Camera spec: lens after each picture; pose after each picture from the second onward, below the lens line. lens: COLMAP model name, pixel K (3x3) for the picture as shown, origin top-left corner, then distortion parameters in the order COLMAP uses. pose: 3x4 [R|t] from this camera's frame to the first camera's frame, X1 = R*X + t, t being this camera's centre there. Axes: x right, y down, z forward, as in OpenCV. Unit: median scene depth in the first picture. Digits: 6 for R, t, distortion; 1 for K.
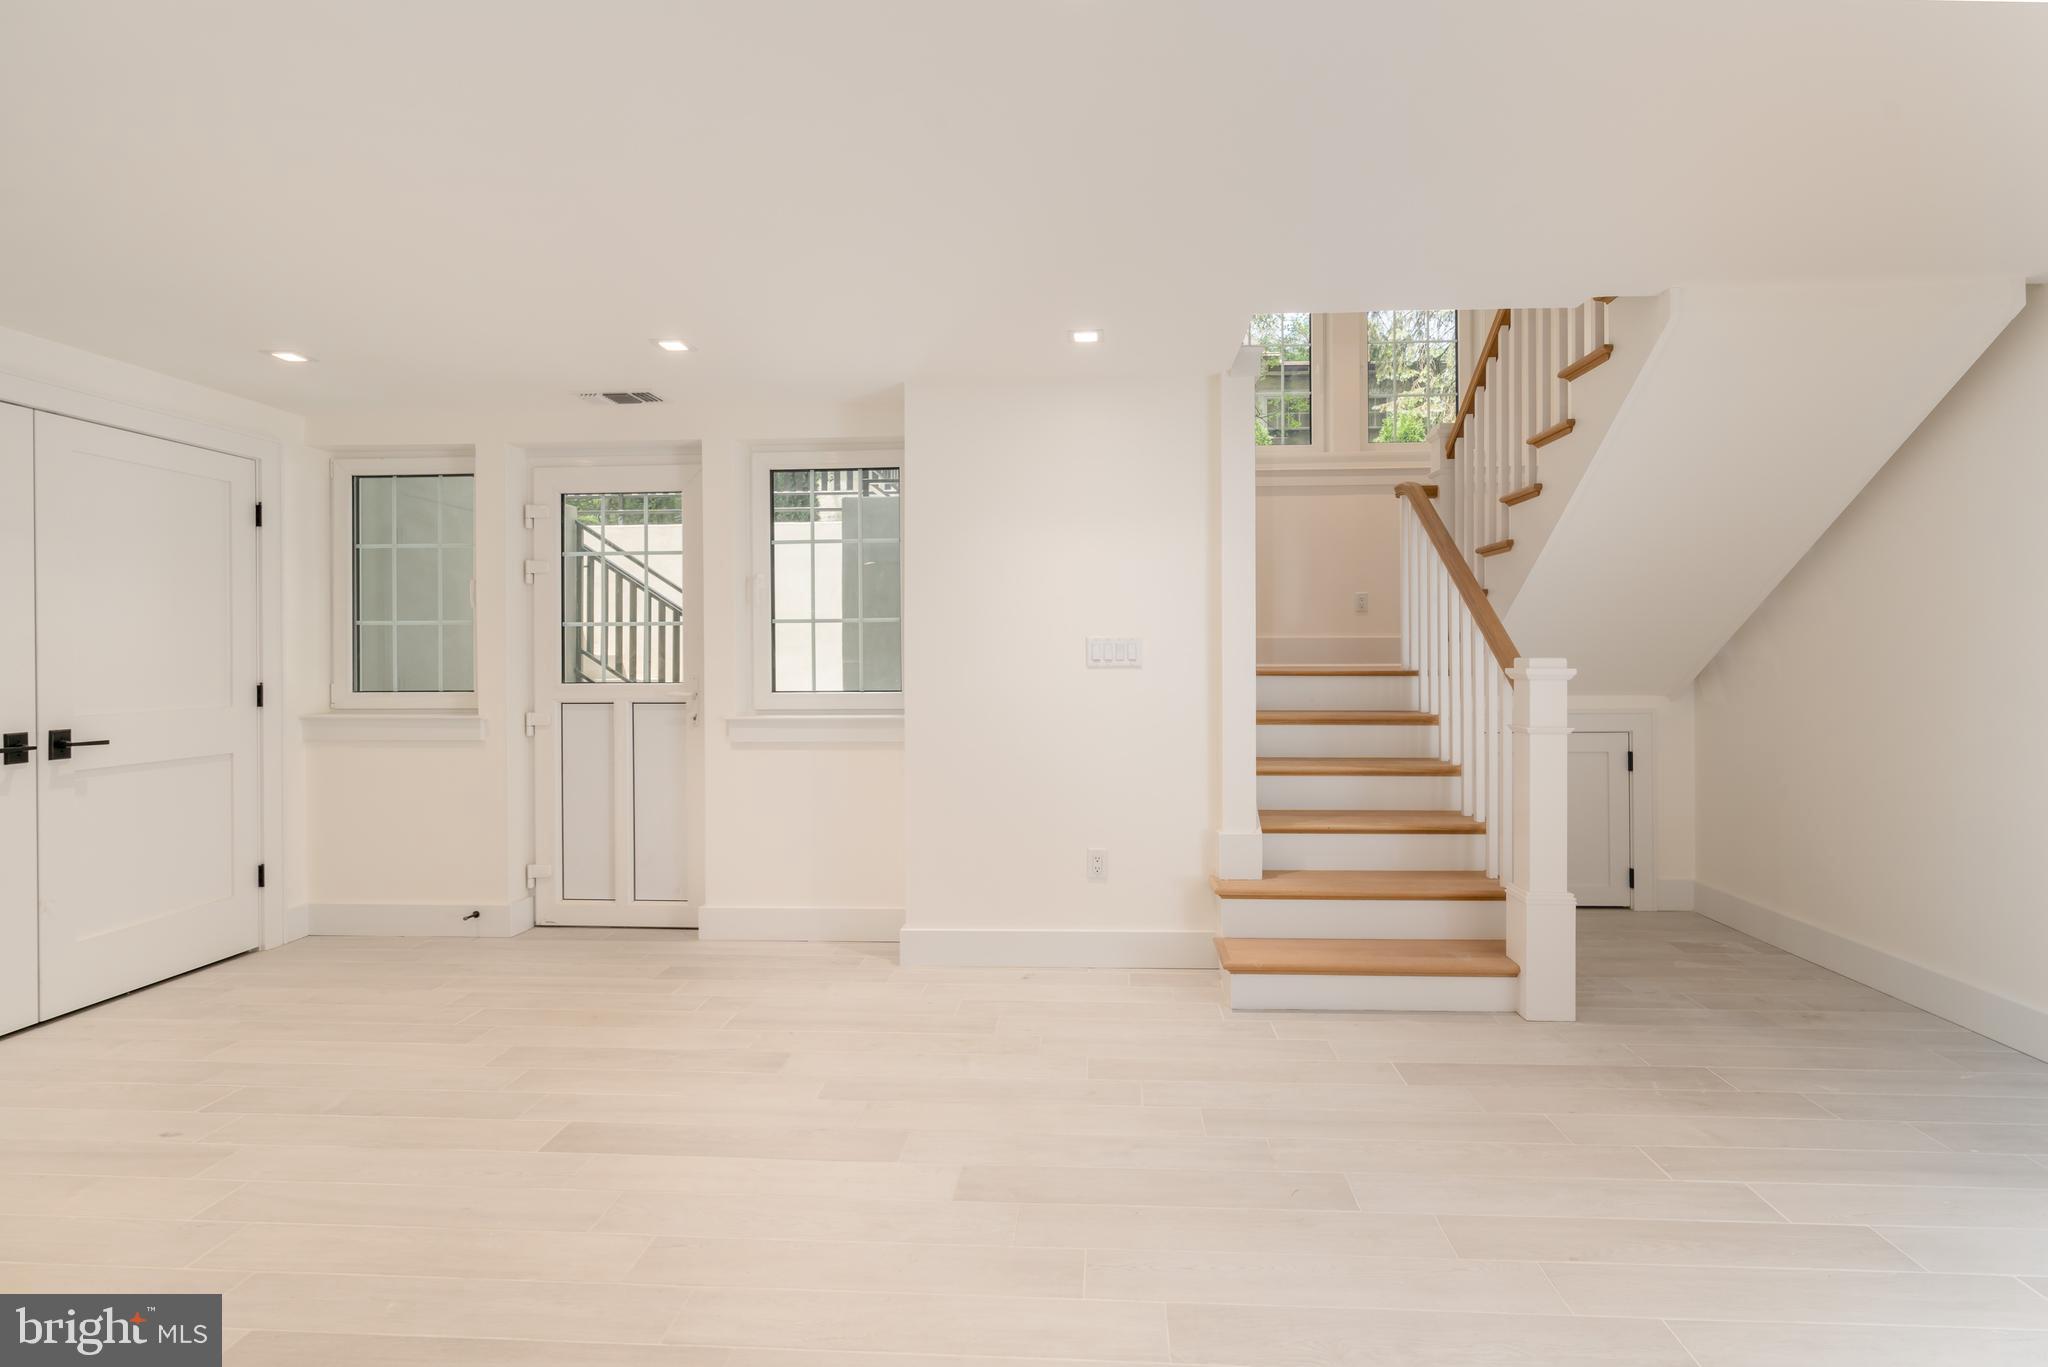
lens RADIAL K [[950.4, 0, 1025.6], [0, 950.4, 645.4], [0, 0, 1]] dist [-0.015638, -0.000031]
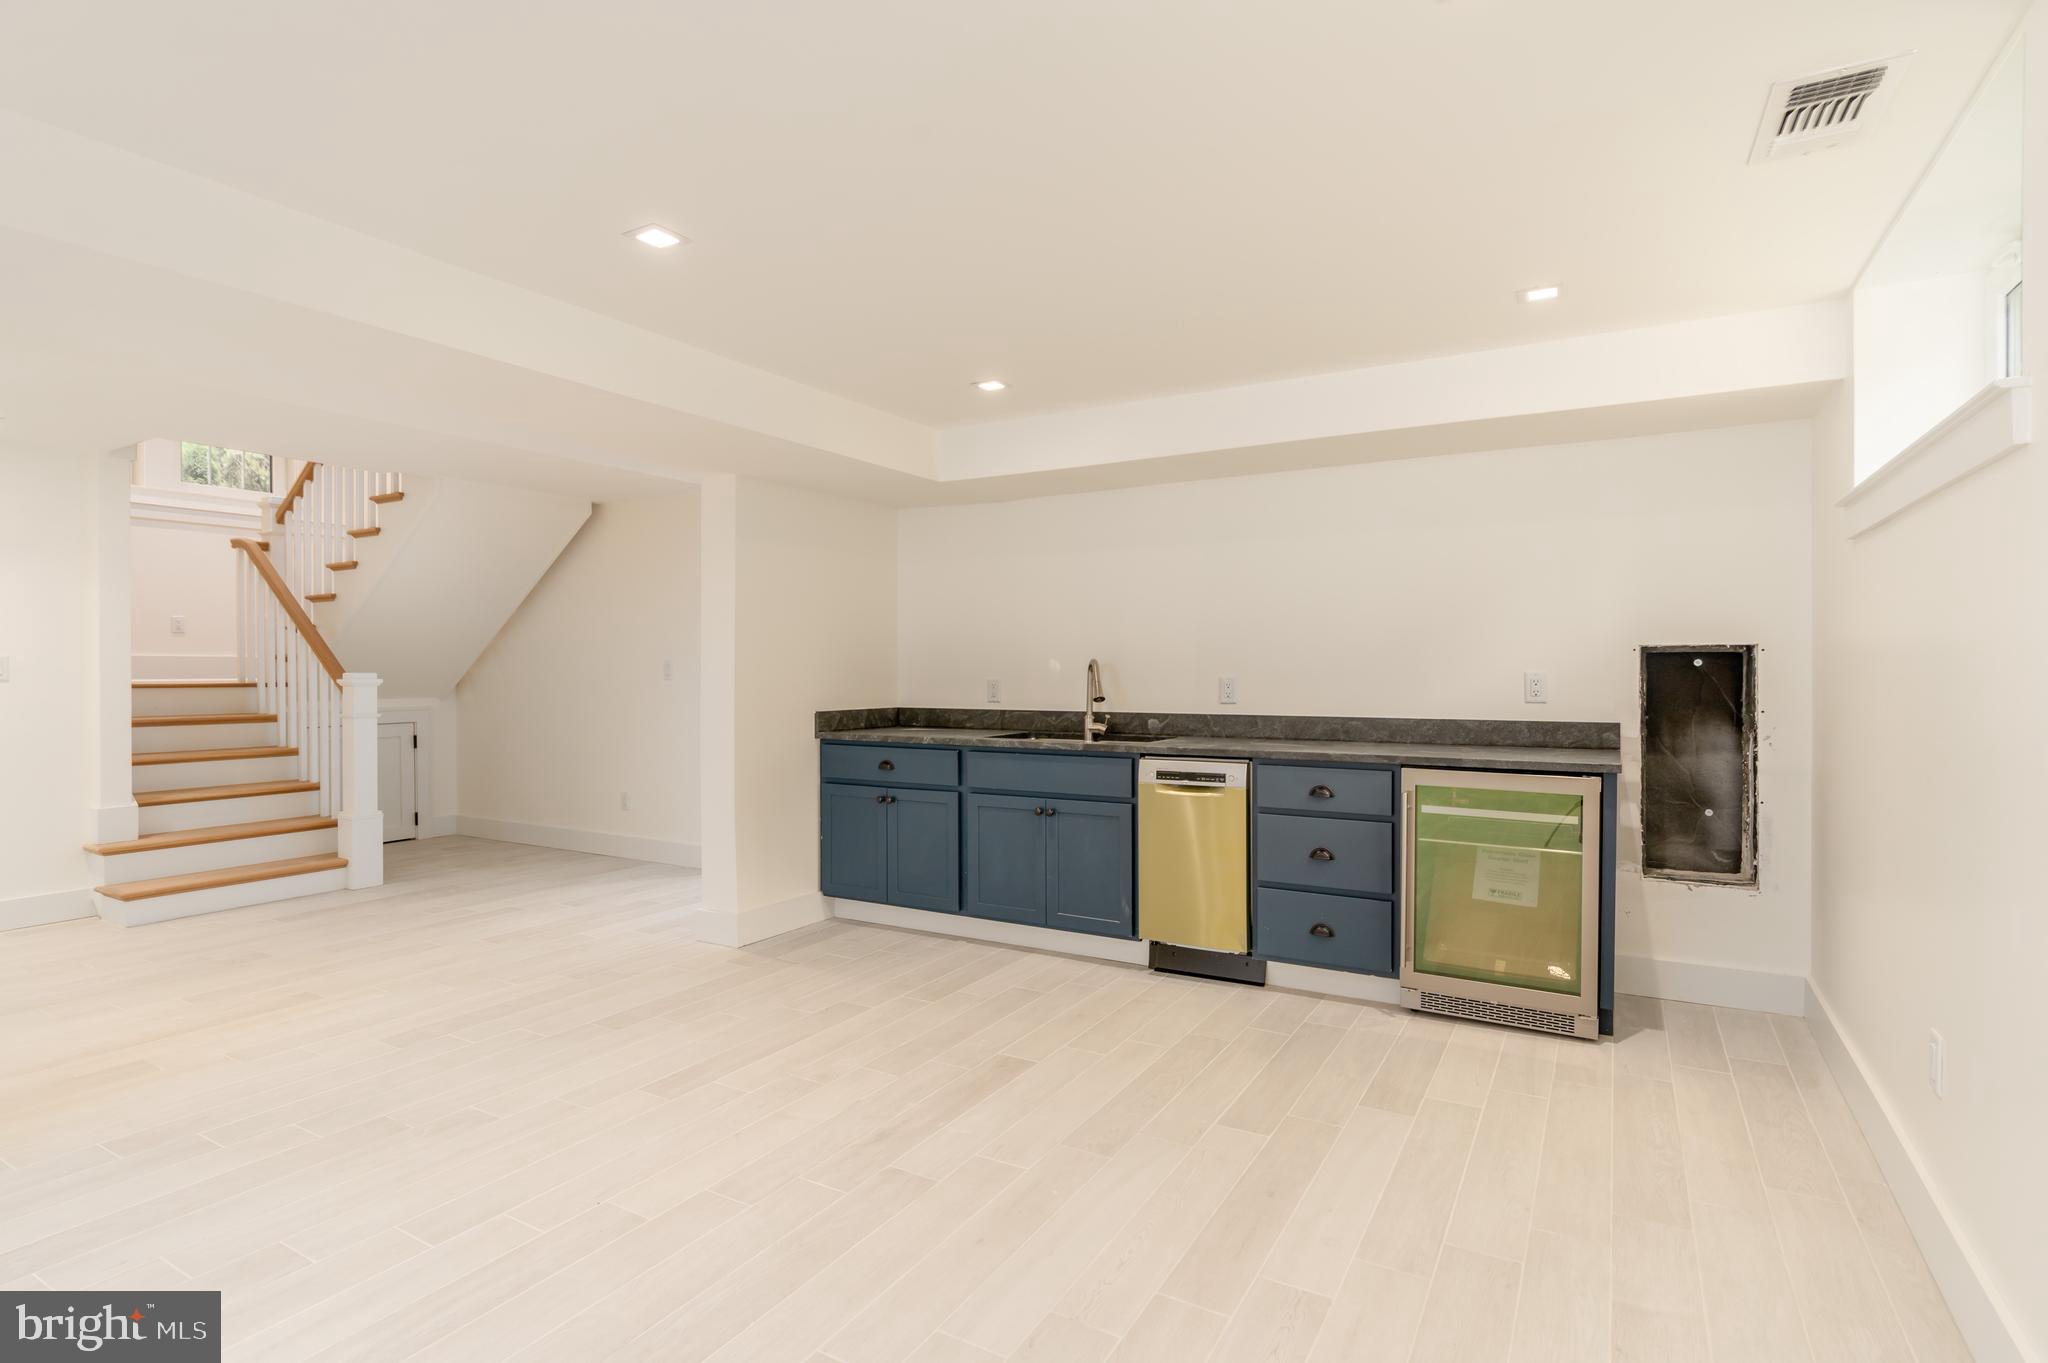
lens RADIAL K [[1024.0, 0, 1024.0], [0, 1024.0, 681.5], [0, 0, 1]] dist [-0.001230, -0.000785]
pose [[0.451463, -0.014764, 0.892168, -0.441434], [-0.009490, 0.999727, 0.021346, -0.019939], [-0.892239, -0.018104, 0.451200, -0.706557]]
